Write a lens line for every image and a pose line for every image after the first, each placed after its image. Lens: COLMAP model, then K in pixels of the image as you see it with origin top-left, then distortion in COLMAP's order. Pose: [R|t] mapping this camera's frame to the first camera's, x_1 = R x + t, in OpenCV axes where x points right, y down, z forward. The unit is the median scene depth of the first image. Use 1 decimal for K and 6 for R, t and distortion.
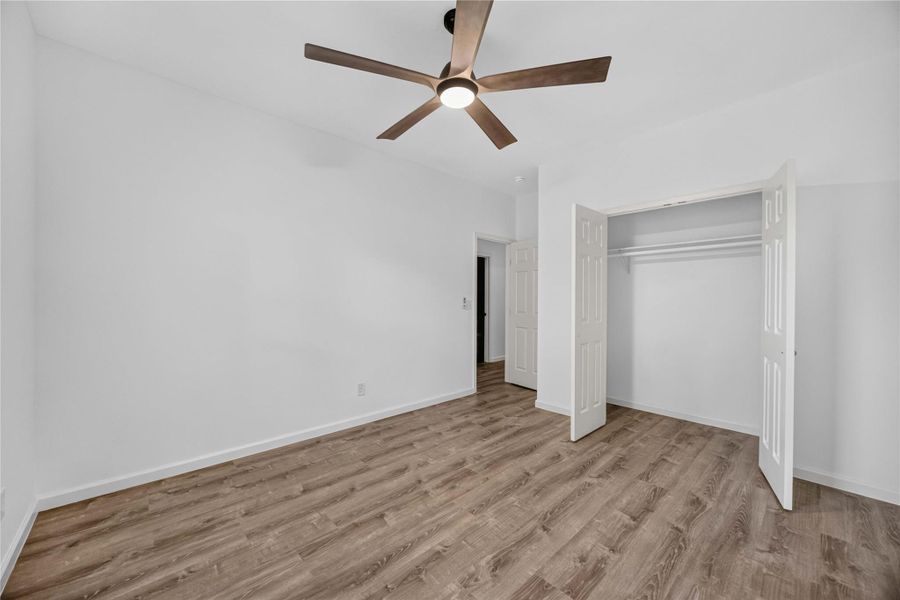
lens RADIAL K [[338.9, 0, 448.7], [0, 338.9, 299.5], [0, 0, 1]] dist [-0.002181, -0.000578]
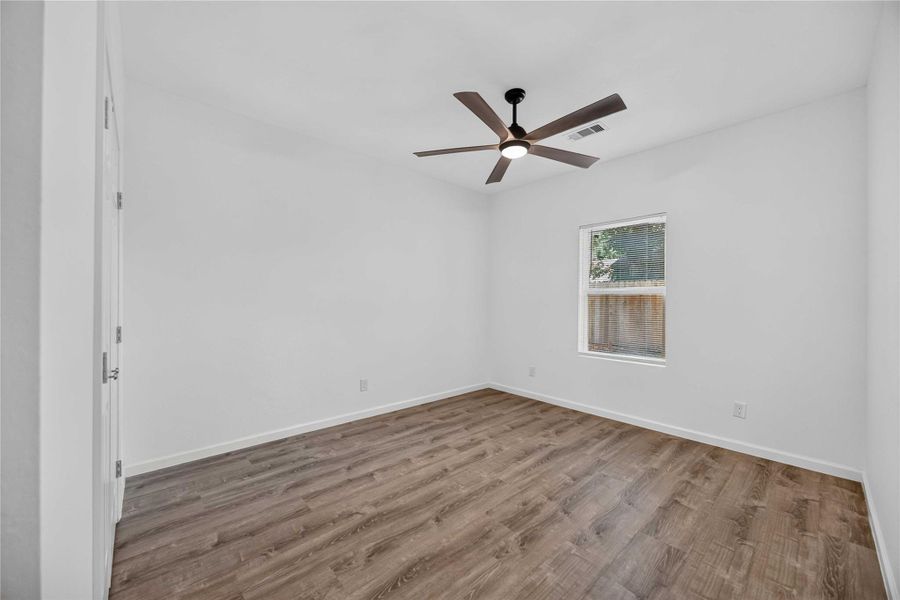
lens RADIAL K [[338.9, 0, 451.0], [0, 338.9, 301.0], [0, 0, 1]] dist [-0.002181, -0.000578]
pose [[-0.999953, -0.009654, 0.000172, 0.233787], [-0.009653, 0.999930, 0.006771, -0.008948], [-0.000237, 0.006769, -0.999977, 2.041277]]
